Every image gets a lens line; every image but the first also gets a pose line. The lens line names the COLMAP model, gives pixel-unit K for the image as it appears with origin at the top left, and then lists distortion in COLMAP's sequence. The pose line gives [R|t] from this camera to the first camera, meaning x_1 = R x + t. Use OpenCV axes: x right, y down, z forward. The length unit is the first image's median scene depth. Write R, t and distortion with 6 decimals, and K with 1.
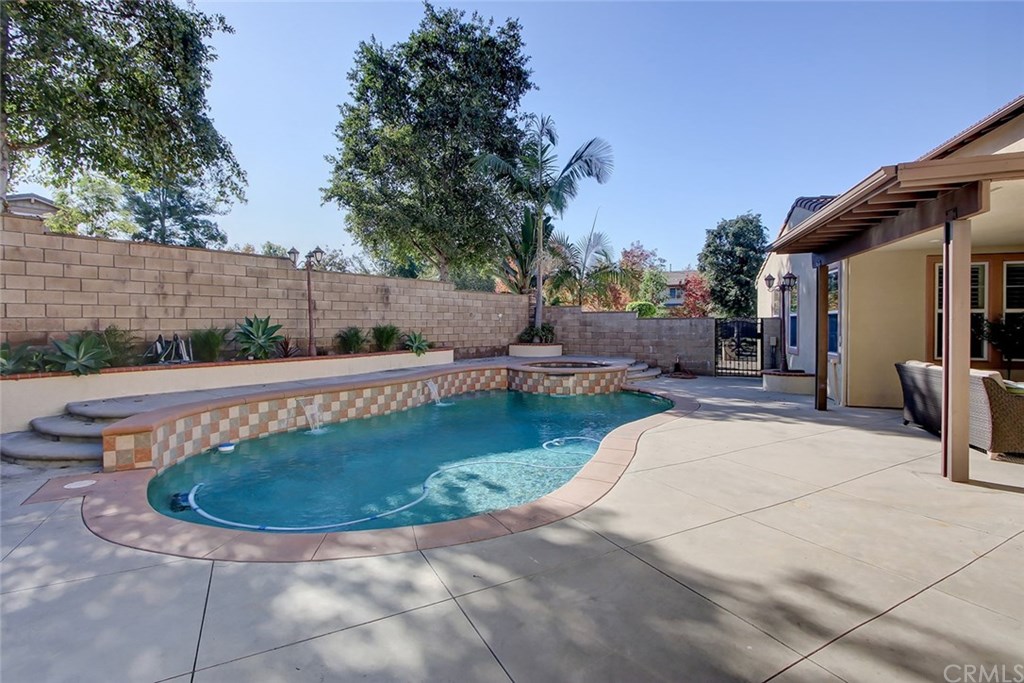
lens RADIAL K [[489.2, 0, 512.1], [0, 489.2, 327.8], [0, 0, 1]] dist [-0.001827, 0.000023]
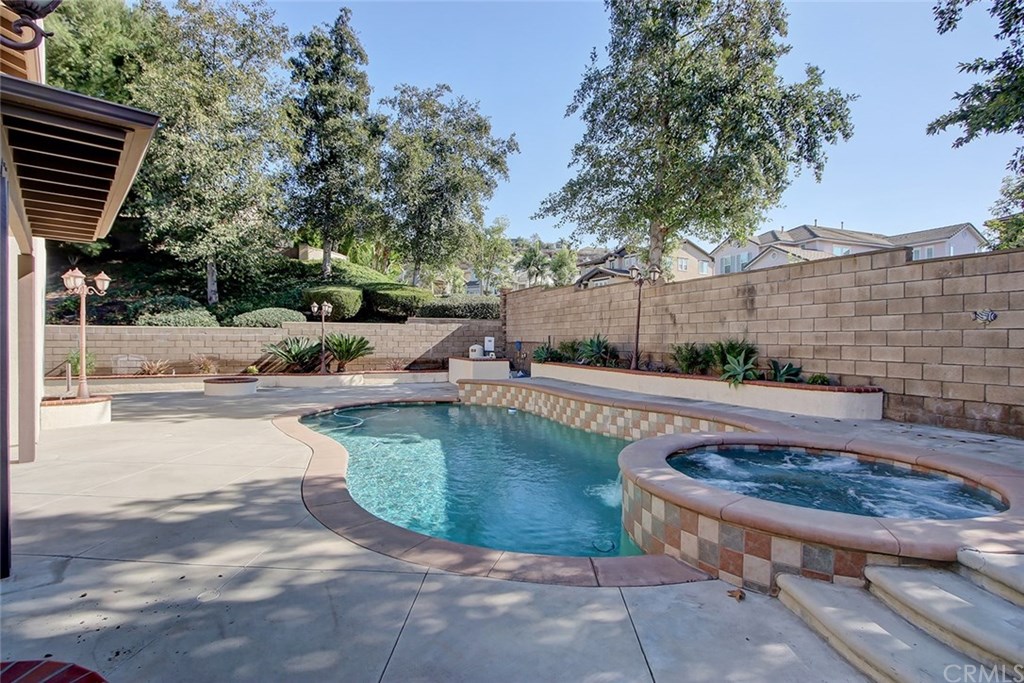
lens RADIAL K [[511.7, 0, 512.0], [0, 511.7, 341.5], [0, 0, 1]] dist [-0.000873, -0.000042]
pose [[-0.490190, -0.019118, -0.871406, 0.397472], [-0.033940, 0.999420, -0.002834, 0.006005], [0.870955, 0.028186, -0.490554, 0.801948]]
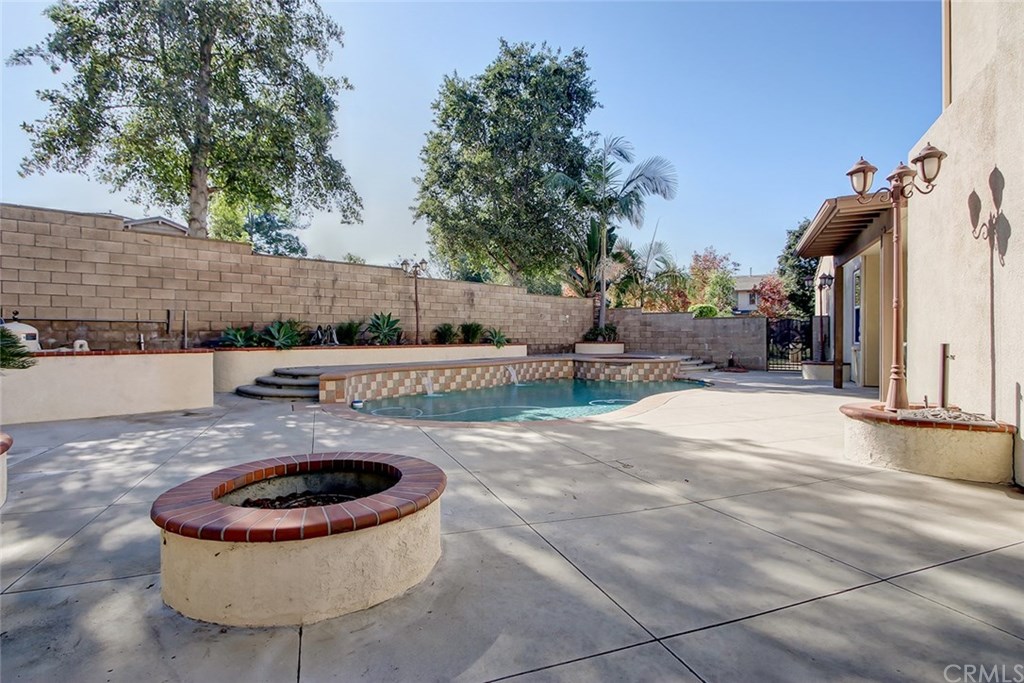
lens RADIAL K [[523.3, 0, 512.0], [0, 523.3, 341.5], [0, 0, 1]] dist [-0.002715, -0.000076]
pose [[0.991670, 0.000584, -0.128806, 0.004413], [-0.000167, 0.999995, 0.003250, 0.027042], [0.128808, -0.003201, 0.991664, -0.194878]]
